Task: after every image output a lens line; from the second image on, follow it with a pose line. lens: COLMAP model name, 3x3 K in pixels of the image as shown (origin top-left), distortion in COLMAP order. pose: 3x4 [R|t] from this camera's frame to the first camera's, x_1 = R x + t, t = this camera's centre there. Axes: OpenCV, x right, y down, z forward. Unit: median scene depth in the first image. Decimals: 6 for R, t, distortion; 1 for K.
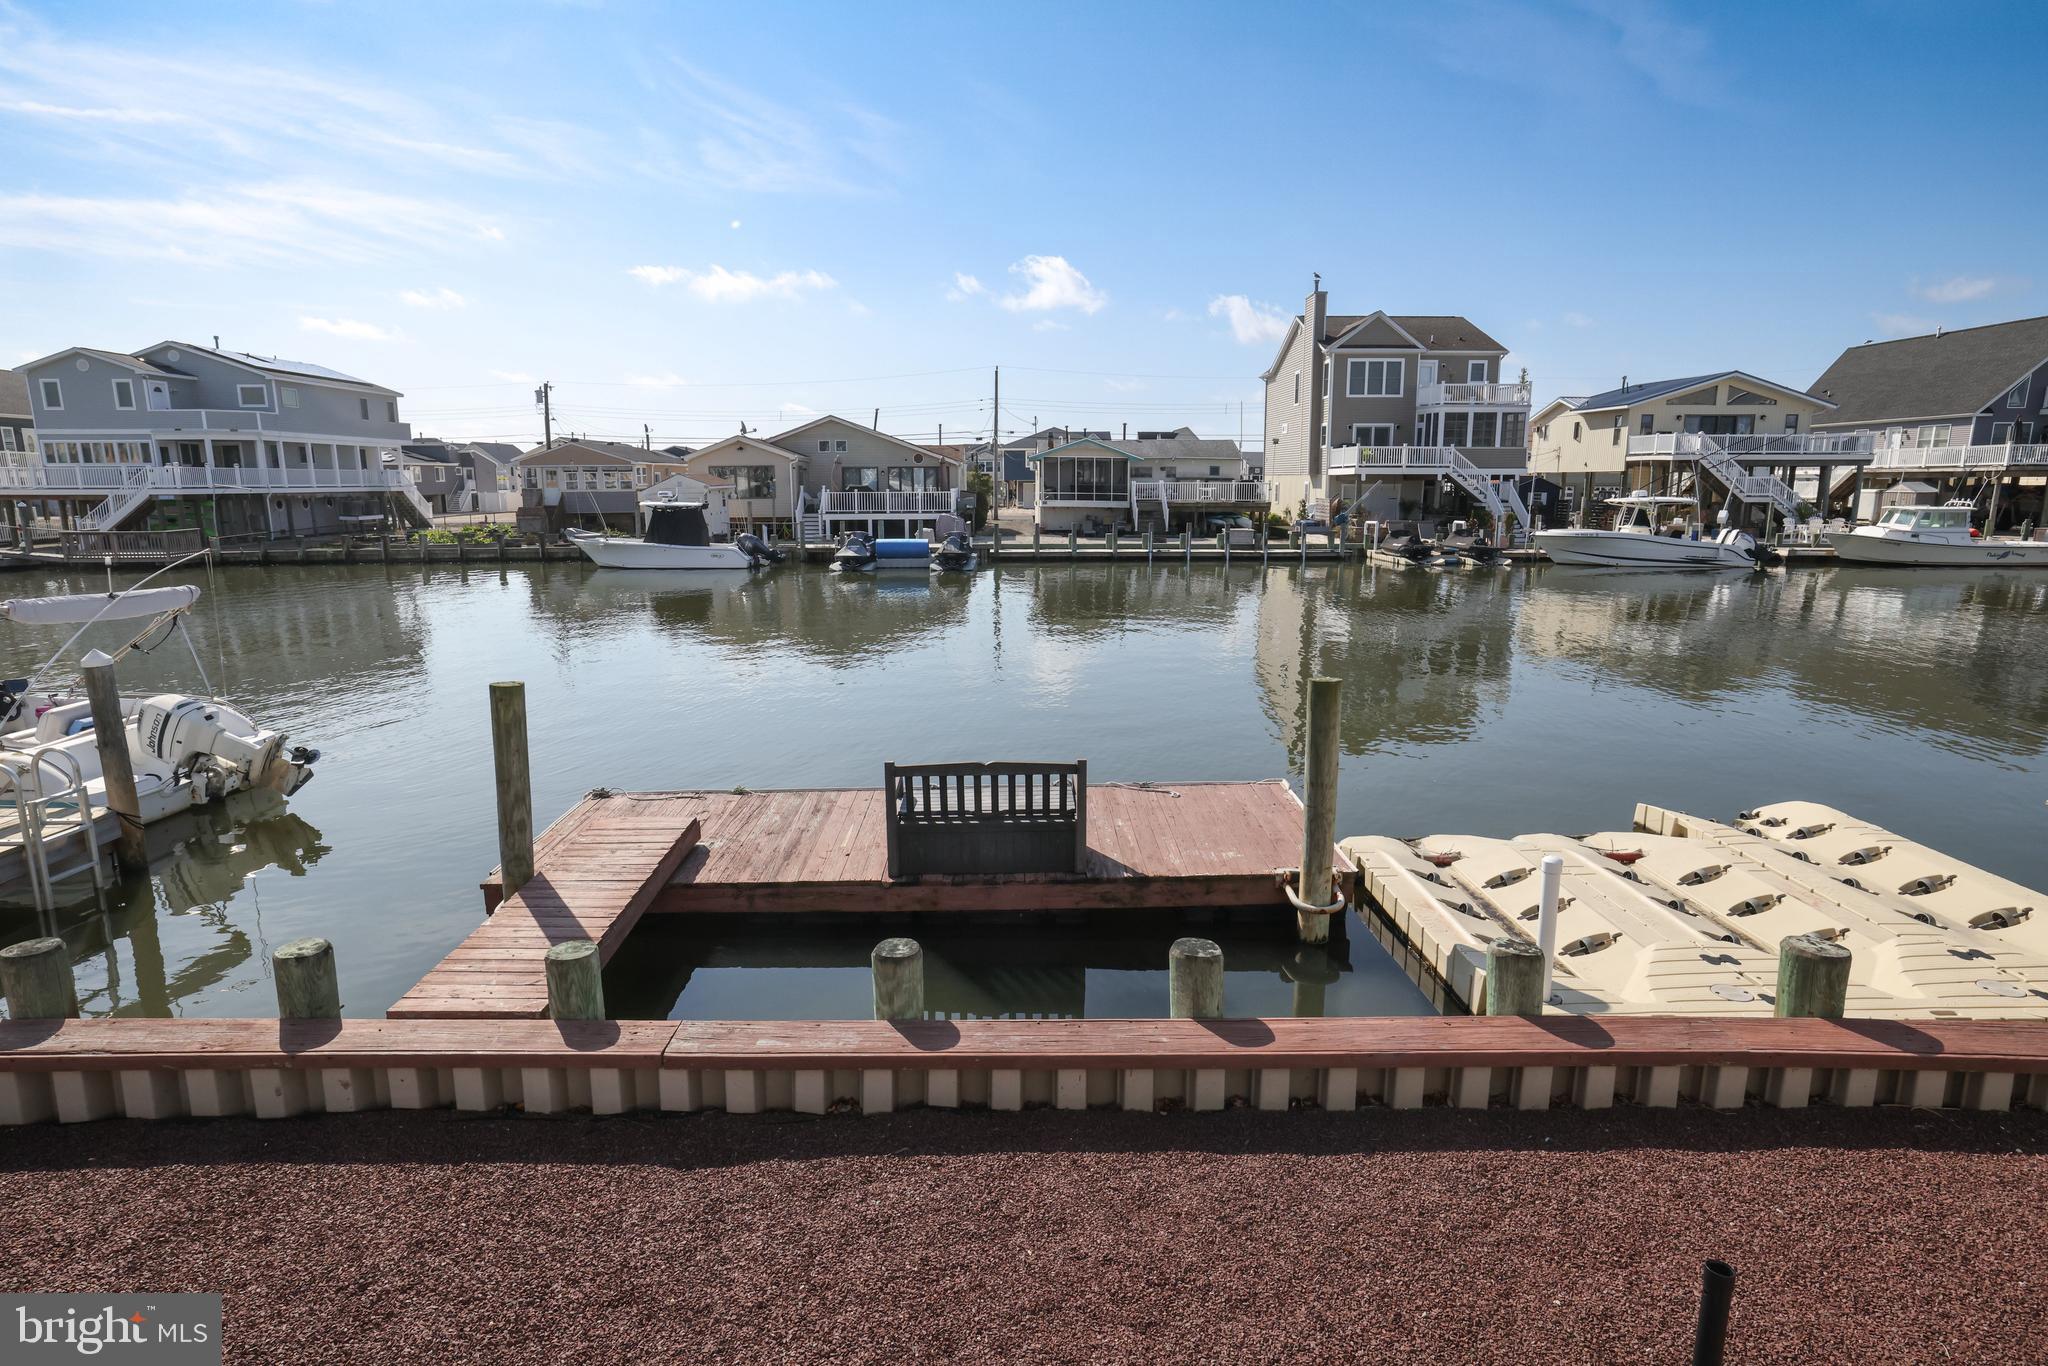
lens RADIAL K [[1088.0, 0, 1018.3], [0, 1088.0, 680.7], [0, 0, 1]] dist [-0.038632, 0.029646]
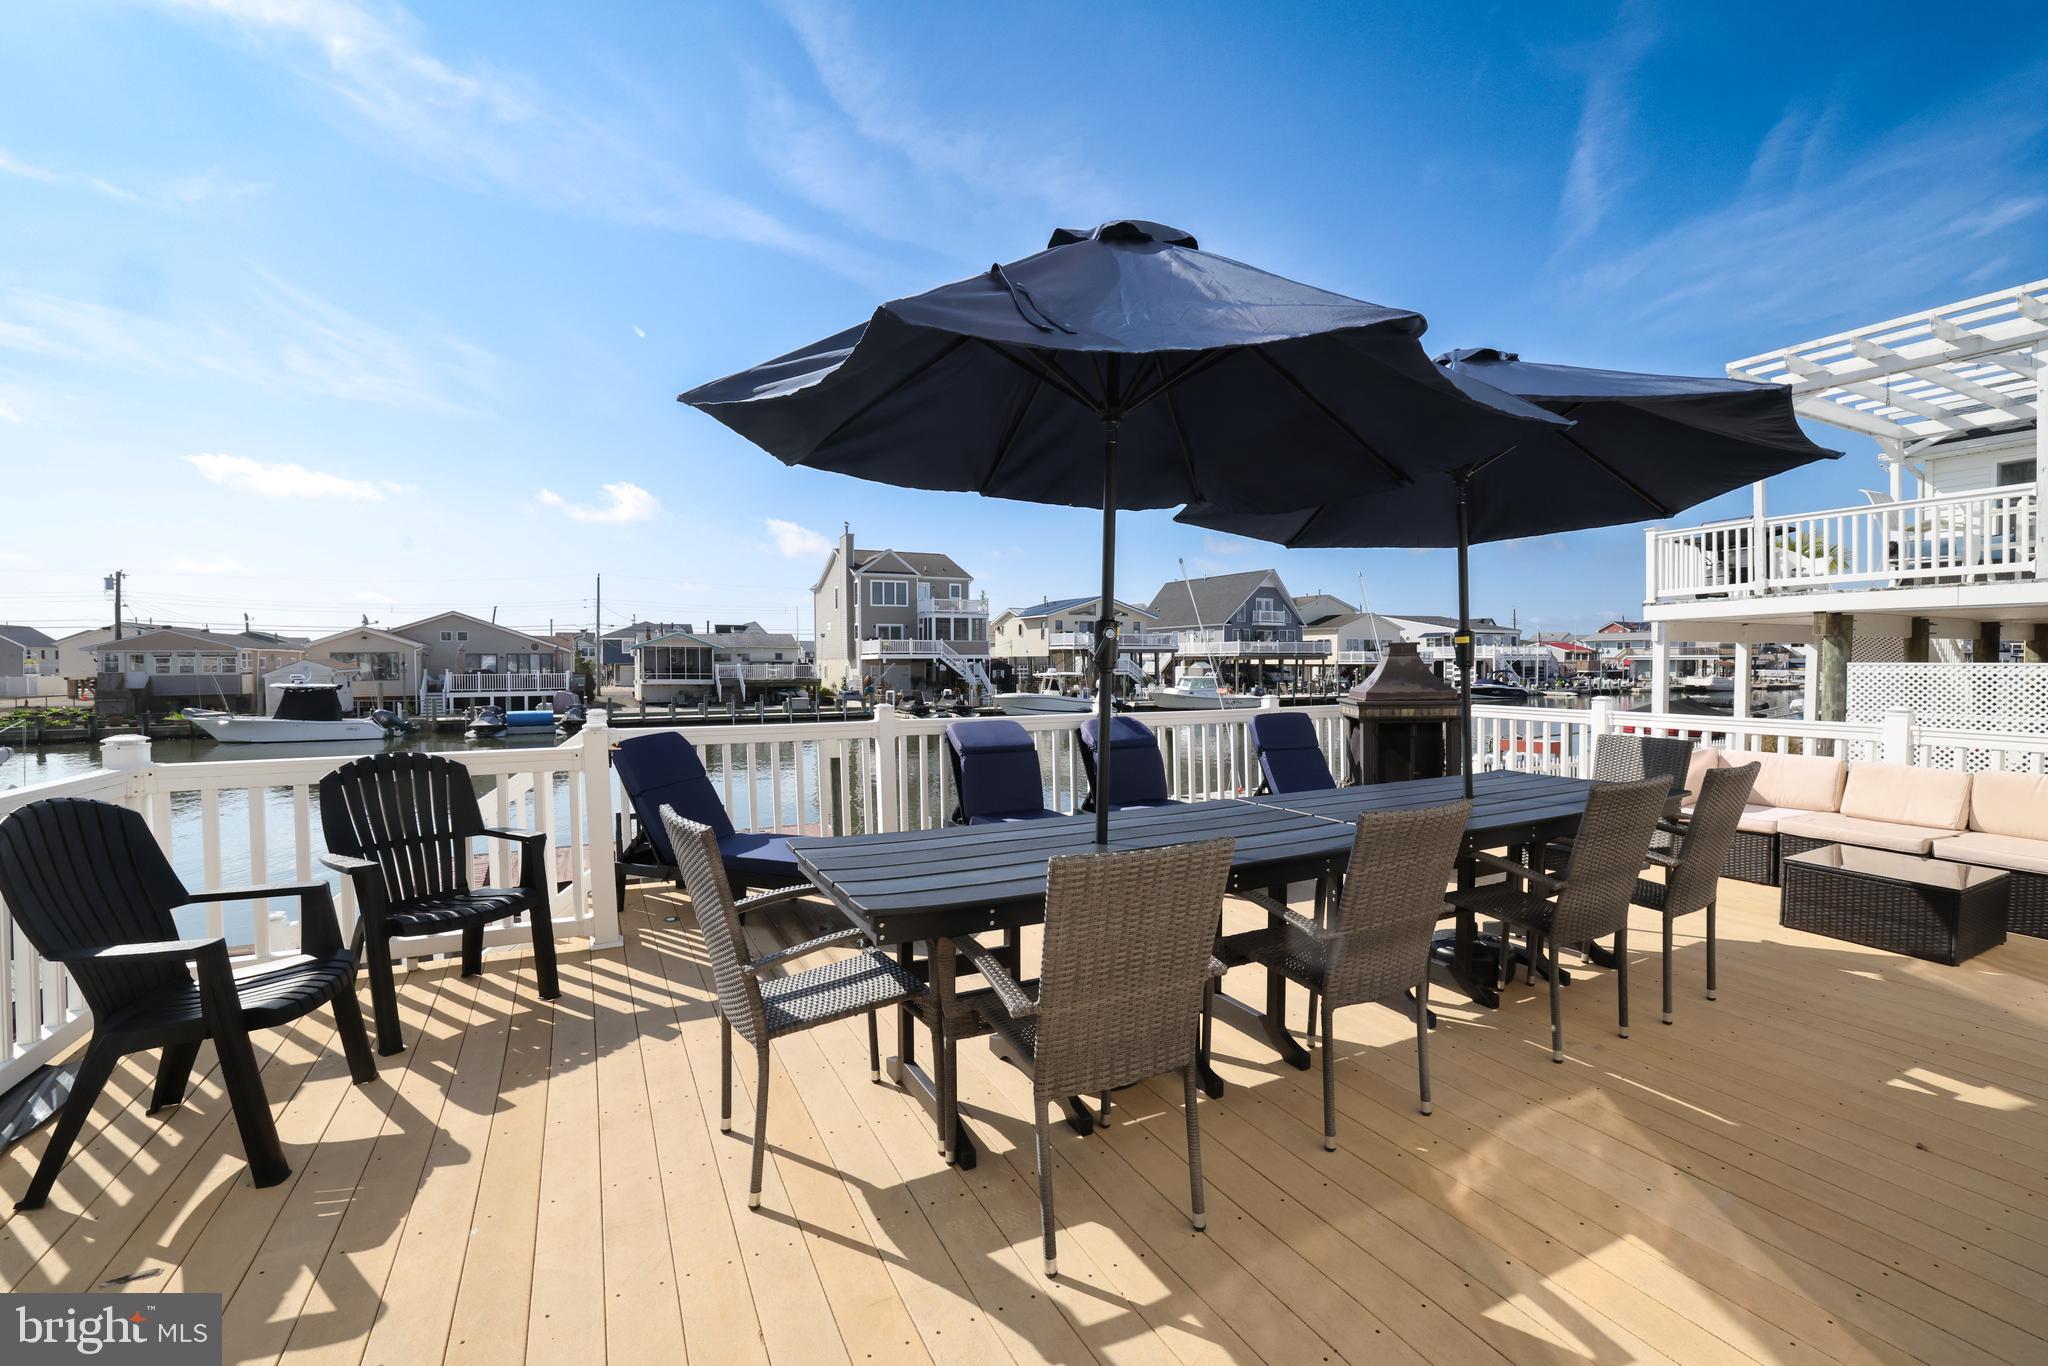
lens RADIAL K [[876.1, 0, 1027.0], [0, 876.1, 674.6], [0, 0, 1]] dist [-0.050813, 0.020614]
pose [[0.898458, -0.008342, 0.438980, -0.021112], [0.081789, 0.985499, -0.148668, 0.017707], [-0.431374, 0.169476, 0.886112, -0.104714]]
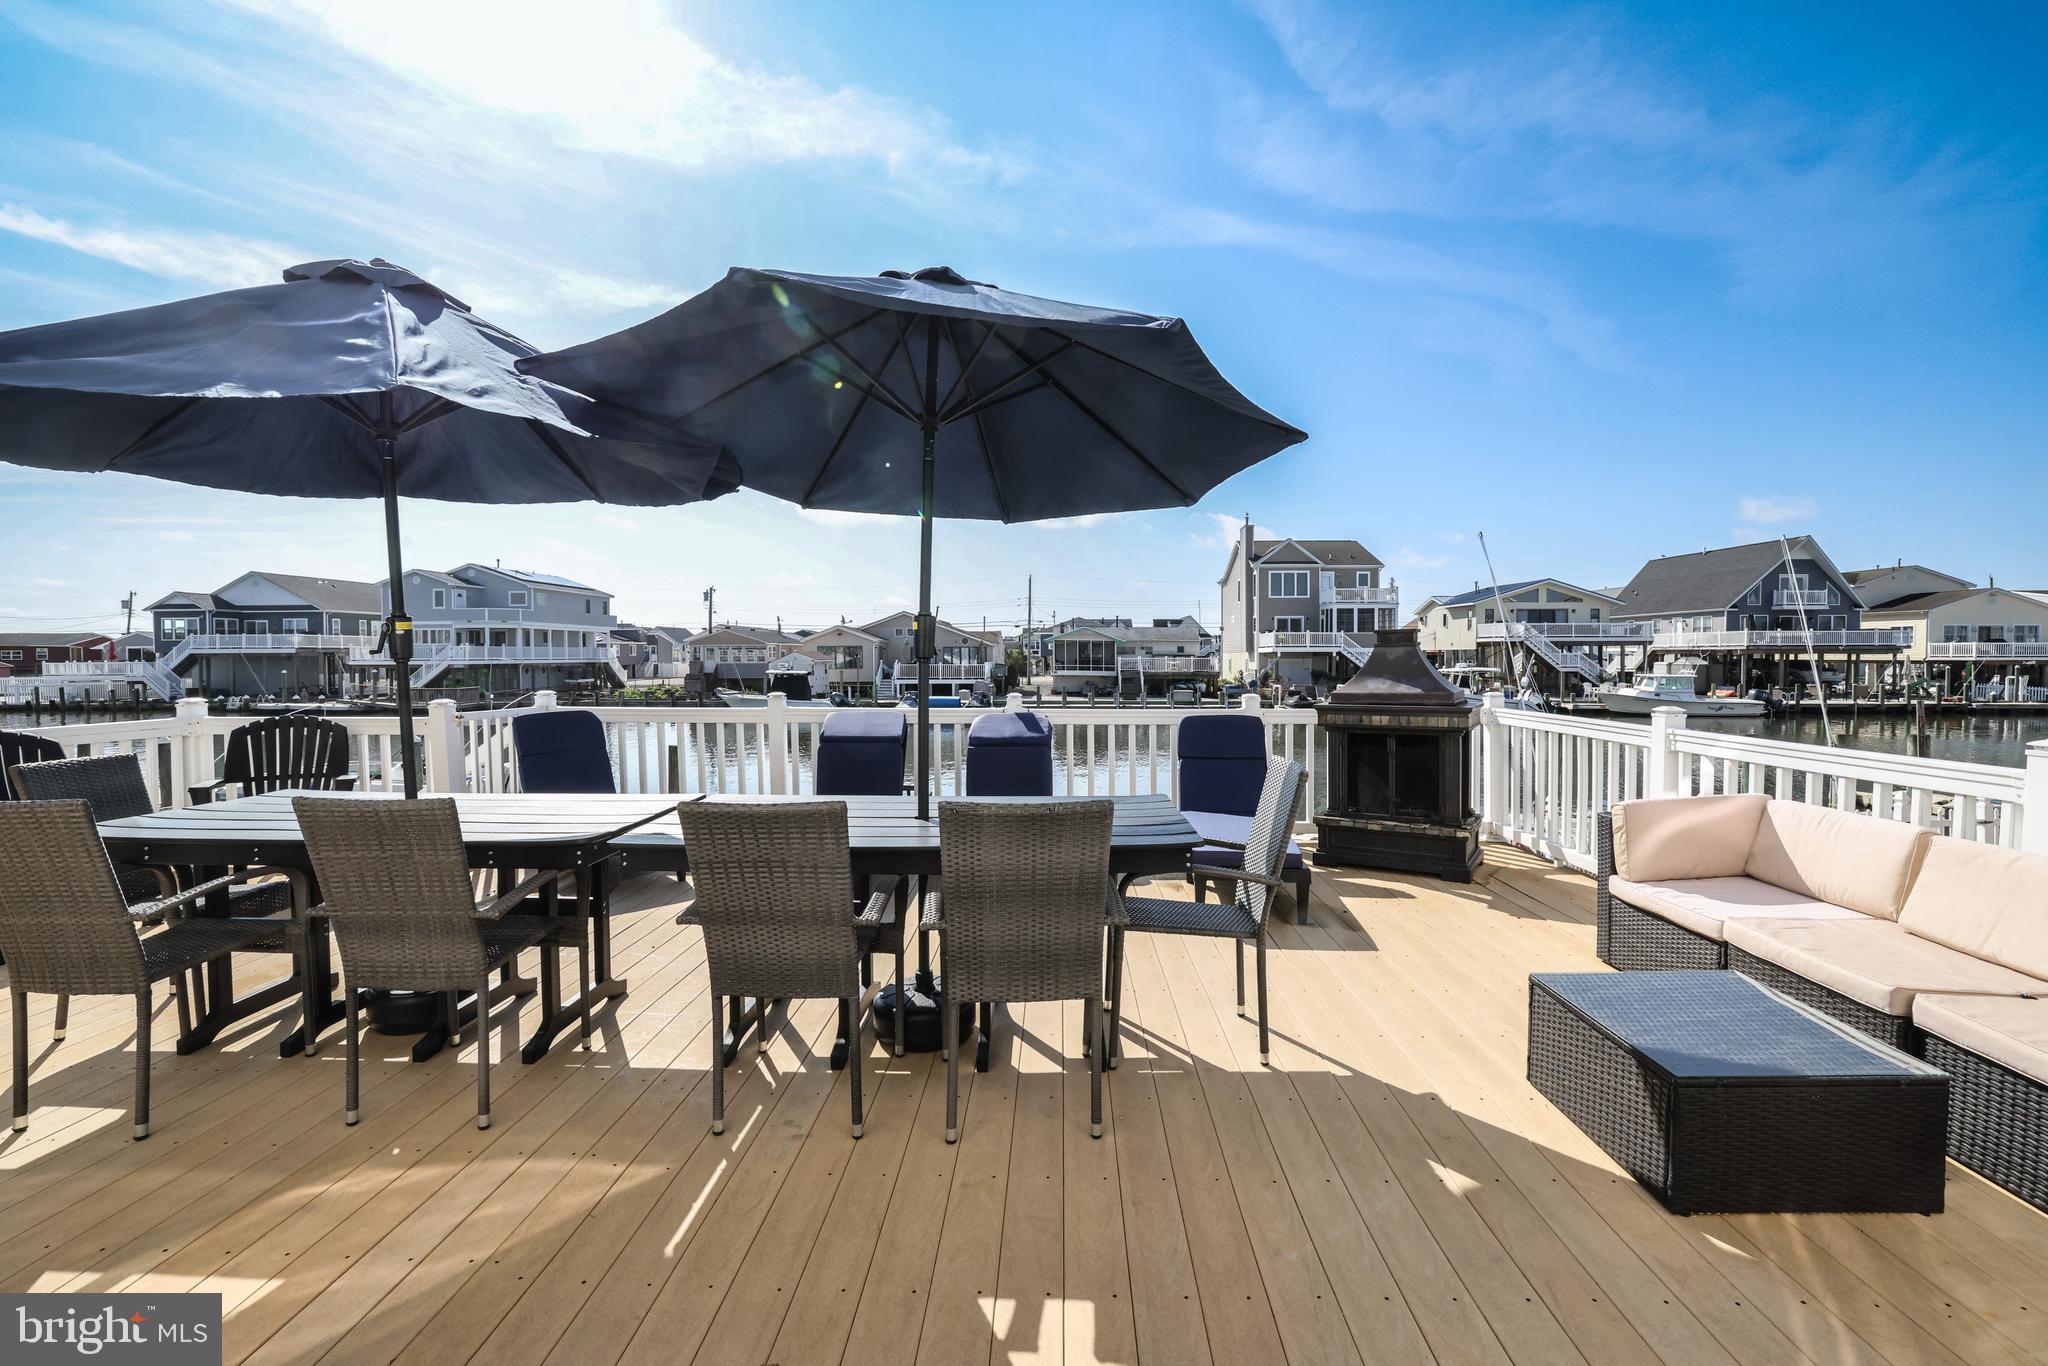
lens RADIAL K [[876.1, 0, 1027.0], [0, 876.1, 674.6], [0, 0, 1]] dist [-0.050813, 0.020614]
pose [[0.998474, 0.002120, -0.055178, 0.053270], [-0.010887, 0.987205, -0.159083, 0.019518], [0.054135, 0.159441, 0.985722, -0.115661]]
